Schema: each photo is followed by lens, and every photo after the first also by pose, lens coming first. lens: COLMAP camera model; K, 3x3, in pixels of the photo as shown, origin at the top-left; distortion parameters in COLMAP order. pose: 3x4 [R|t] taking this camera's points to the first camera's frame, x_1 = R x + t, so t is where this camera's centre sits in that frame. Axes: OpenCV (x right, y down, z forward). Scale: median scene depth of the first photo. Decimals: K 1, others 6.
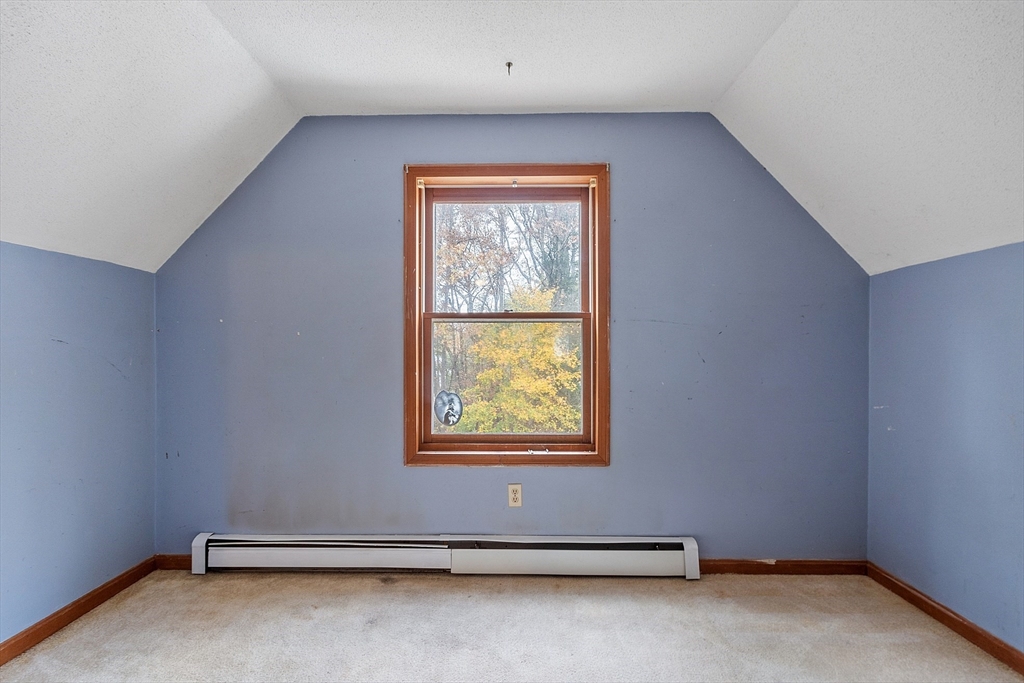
lens RADIAL K [[468.7, 0, 511.4], [0, 468.7, 344.2], [0, 0, 1]] dist [0.000402, 0.000126]
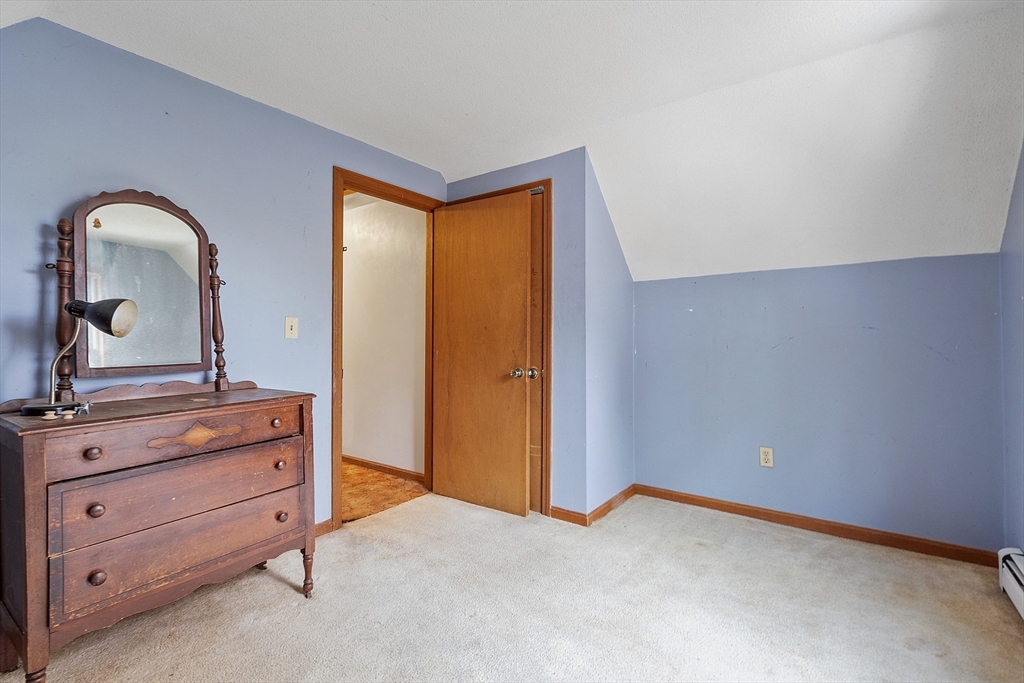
lens RADIAL K [[468.7, 0, 512.5], [0, 468.7, 338.5], [0, 0, 1]] dist [0.000402, 0.000126]
pose [[-0.573964, 0.010339, -0.818815, 0.698153], [0.008225, 0.999943, 0.006860, 0.008980], [0.818839, -0.002797, -0.574017, 0.919744]]
